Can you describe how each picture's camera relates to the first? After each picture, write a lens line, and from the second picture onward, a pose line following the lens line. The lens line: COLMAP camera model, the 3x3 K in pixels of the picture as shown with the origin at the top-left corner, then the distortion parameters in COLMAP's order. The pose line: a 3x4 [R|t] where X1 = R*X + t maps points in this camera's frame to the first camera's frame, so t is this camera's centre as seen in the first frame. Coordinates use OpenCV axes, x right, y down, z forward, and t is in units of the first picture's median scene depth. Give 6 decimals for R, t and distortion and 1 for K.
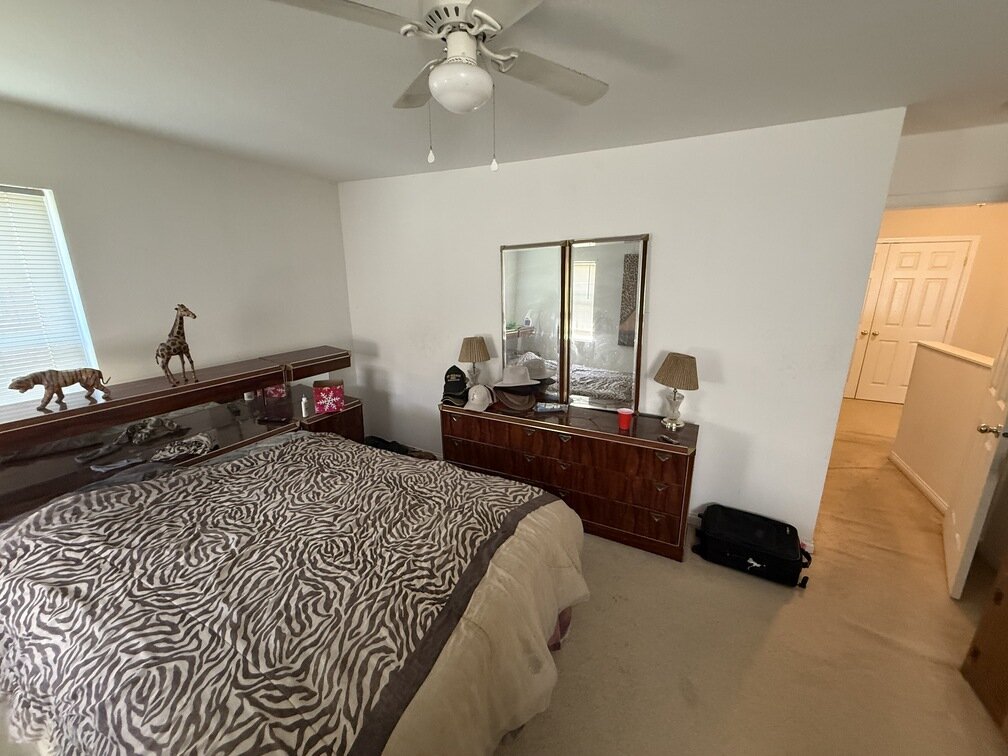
lens RADIAL K [[401.3, 0, 503.0], [0, 401.3, 377.7], [0, 0, 1]] dist [0.001449, -0.000144]
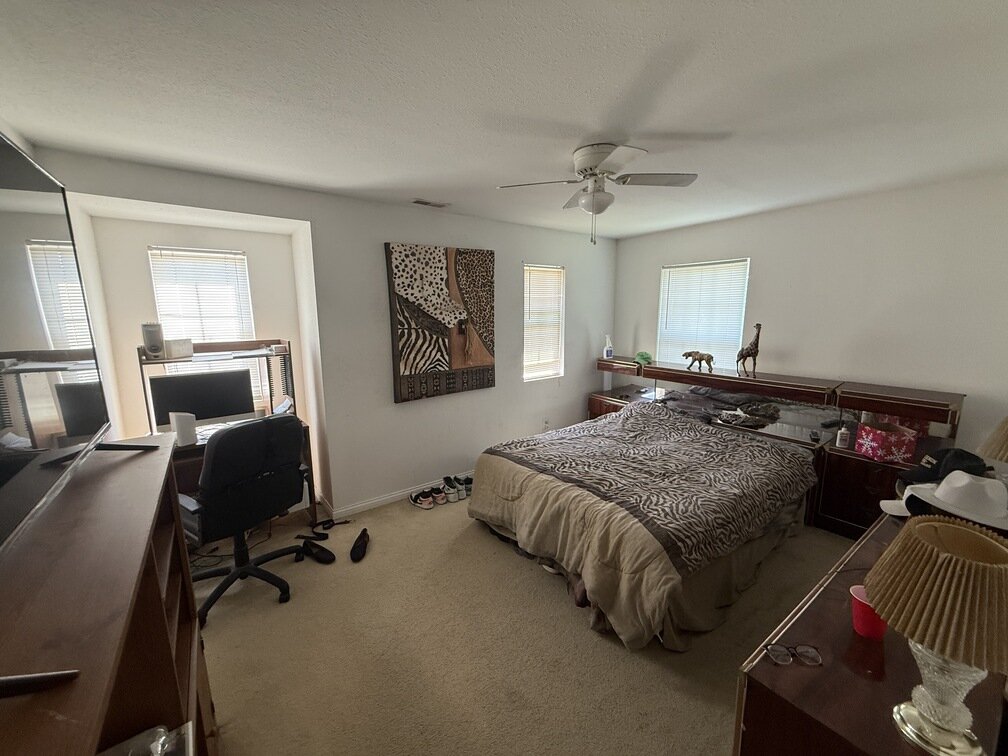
lens RADIAL K [[401.3, 0, 501.6], [0, 401.3, 381.3], [0, 0, 1]] dist [0.001449, -0.000144]
pose [[-0.444727, 0.164781, -0.880378, 1.085190], [-0.215804, 0.934259, 0.283880, -0.232404], [0.869279, 0.316238, -0.379930, 0.939913]]
